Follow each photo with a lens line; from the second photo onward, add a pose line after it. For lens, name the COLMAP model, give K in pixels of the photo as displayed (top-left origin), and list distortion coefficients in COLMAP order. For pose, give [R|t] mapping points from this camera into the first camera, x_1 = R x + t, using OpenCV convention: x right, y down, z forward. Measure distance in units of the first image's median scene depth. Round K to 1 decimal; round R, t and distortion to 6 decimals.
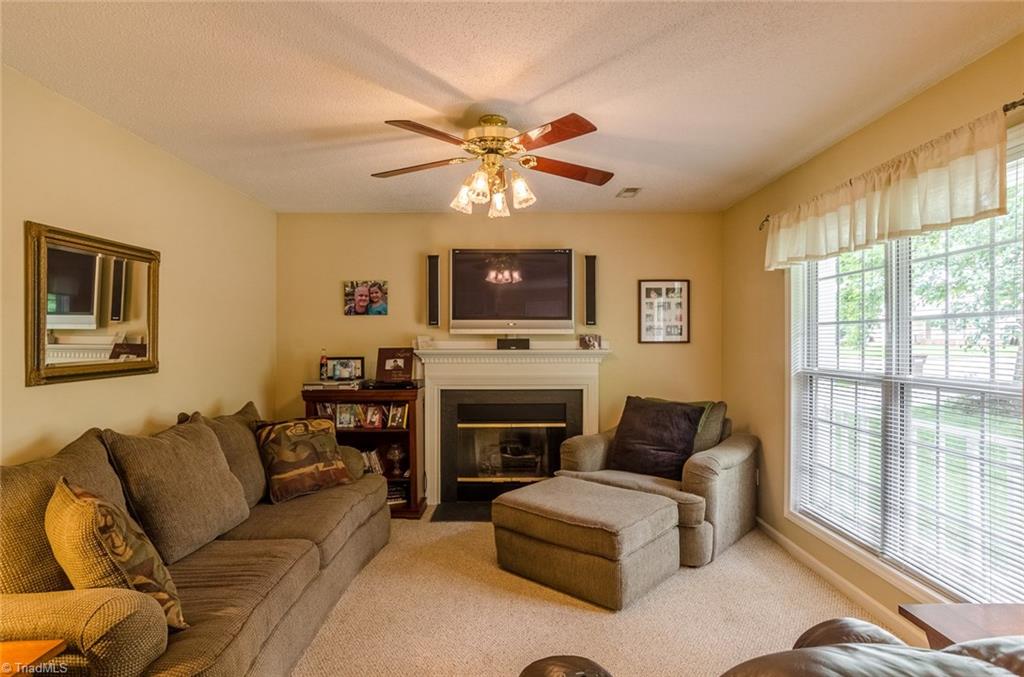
lens RADIAL K [[564.3, 0, 511.1], [0, 564.3, 341.6], [0, 0, 1]] dist [-0.043975, 0.026739]
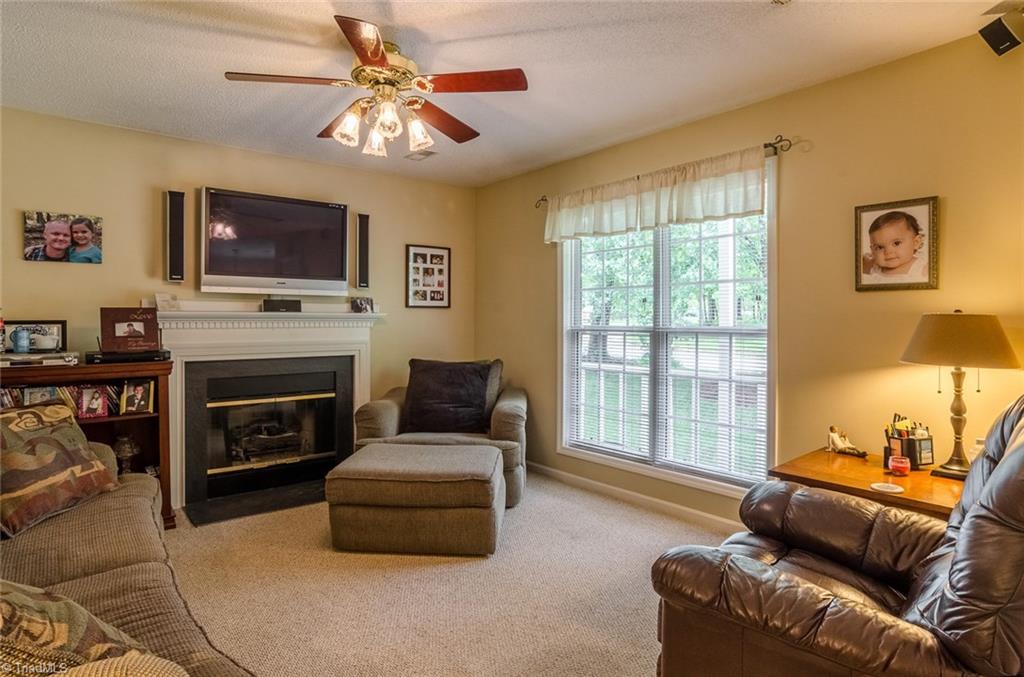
lens RADIAL K [[564.3, 0, 536.2], [0, 564.3, 320.8], [0, 0, 1]] dist [-0.043975, 0.026739]
pose [[0.776139, -0.001146, 0.630561, -0.276193], [-0.000006, 0.999998, 0.001825, 0.030252], [-0.630562, -0.001420, 0.776138, 0.093394]]
